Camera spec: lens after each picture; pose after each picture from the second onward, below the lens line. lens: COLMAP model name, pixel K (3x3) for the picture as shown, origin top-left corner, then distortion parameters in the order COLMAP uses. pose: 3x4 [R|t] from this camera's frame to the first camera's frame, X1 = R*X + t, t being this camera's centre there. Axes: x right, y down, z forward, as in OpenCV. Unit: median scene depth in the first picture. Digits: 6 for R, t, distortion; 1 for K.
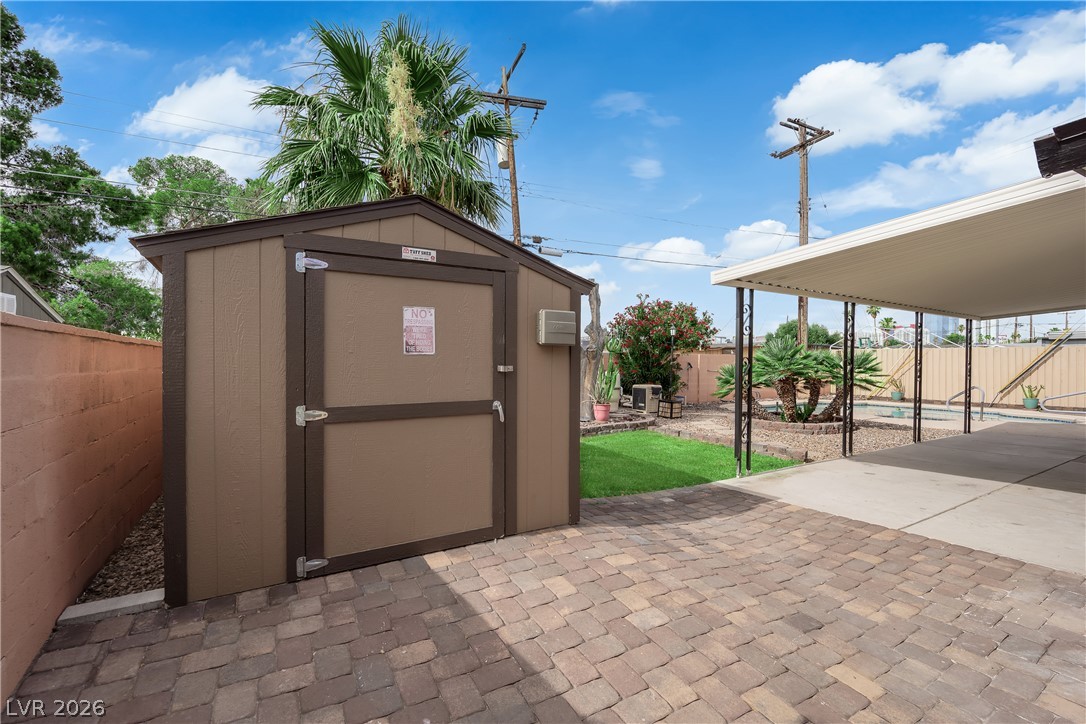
lens RADIAL K [[446.1, 0, 546.5], [0, 446.1, 368.5], [0, 0, 1]] dist [-0.014267, -0.001893]
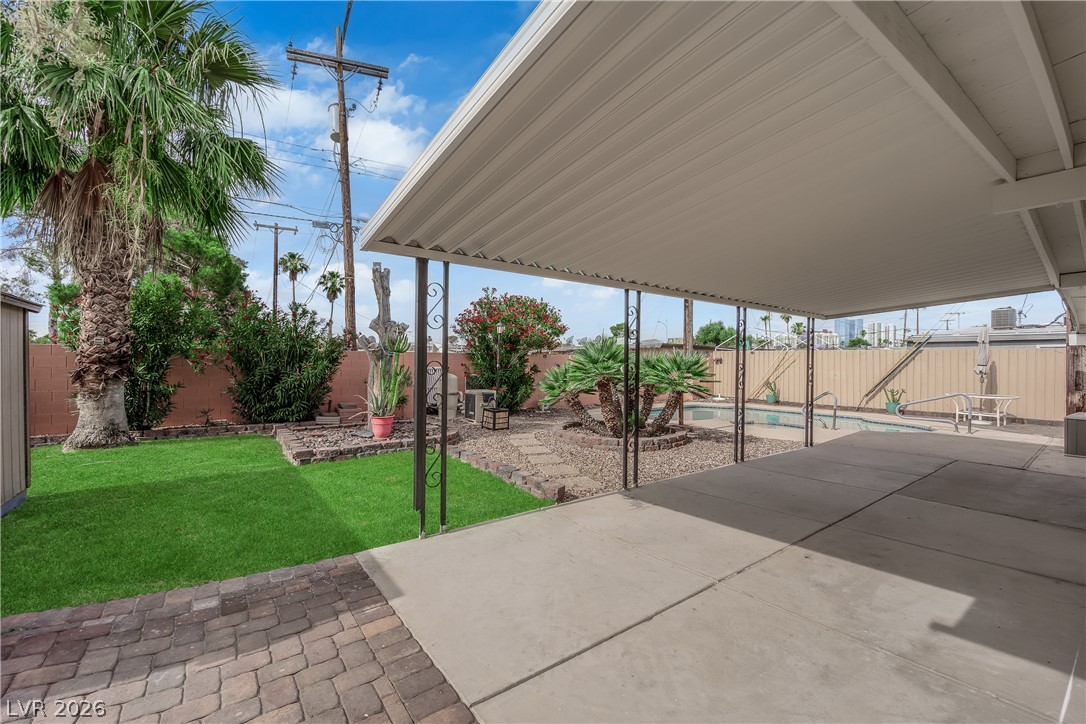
lens RADIAL K [[425.5, 0, 540.3], [0, 425.5, 364.8], [0, 0, 1]] dist [-0.009928, -0.000894]
pose [[0.995001, 0.003687, 0.099802, 0.322612], [-0.002939, 0.999966, -0.007649, -0.008522], [-0.099826, 0.007317, 0.994978, 0.197962]]
